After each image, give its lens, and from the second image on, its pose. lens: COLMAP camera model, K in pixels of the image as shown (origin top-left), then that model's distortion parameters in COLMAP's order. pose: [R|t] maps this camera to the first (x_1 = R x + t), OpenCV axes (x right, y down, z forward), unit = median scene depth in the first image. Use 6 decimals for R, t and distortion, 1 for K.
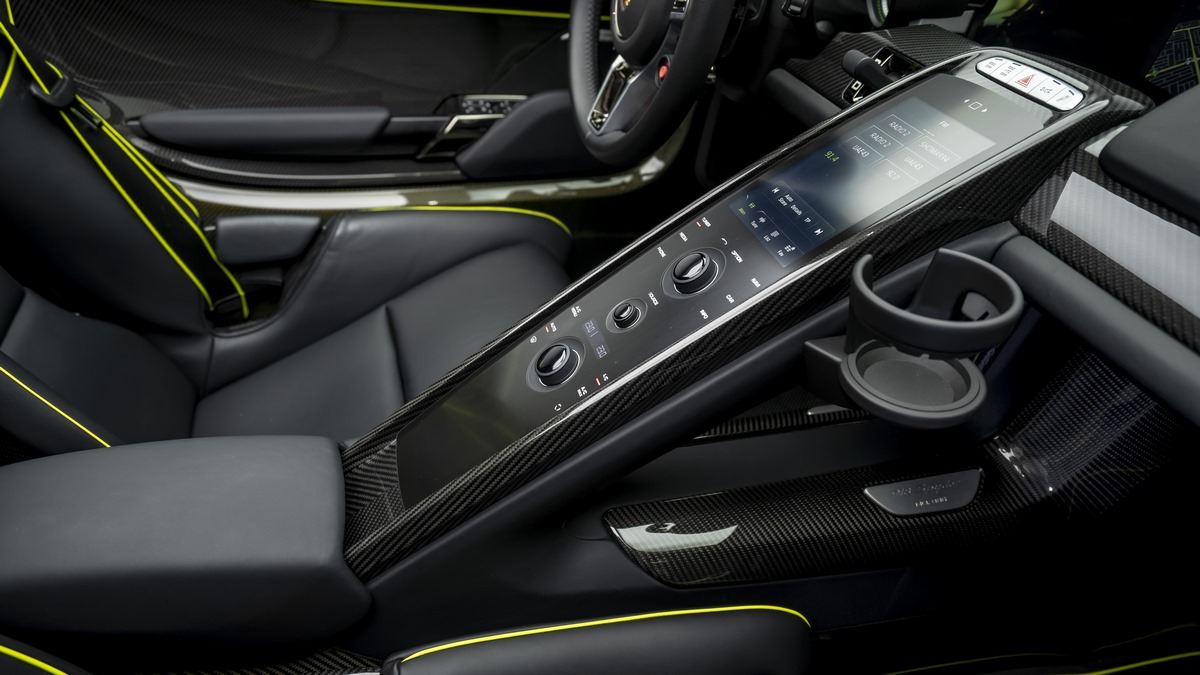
lens RADIAL K [[874.6, 0, 592.7], [0, 874.6, 374.1], [0, 0, 1]] dist [-0.100934, 0.167429]
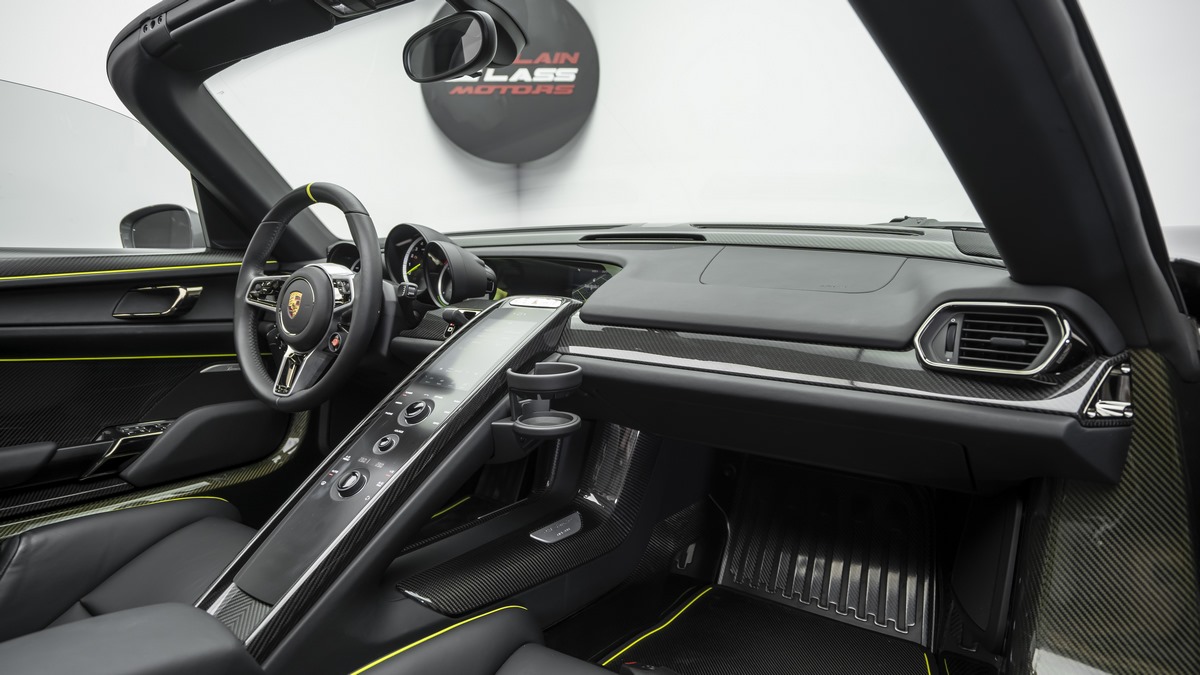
lens RADIAL K [[686.1, 0, 600.0], [0, 686.1, 337.5], [0, 0, 1]] dist [-0.001146, 0.000953]
pose [[0.764548, -0.114937, 0.634237, -0.251144], [0.402497, 0.853682, -0.330489, 0.196715], [-0.503451, 0.507953, 0.698943, -0.130458]]
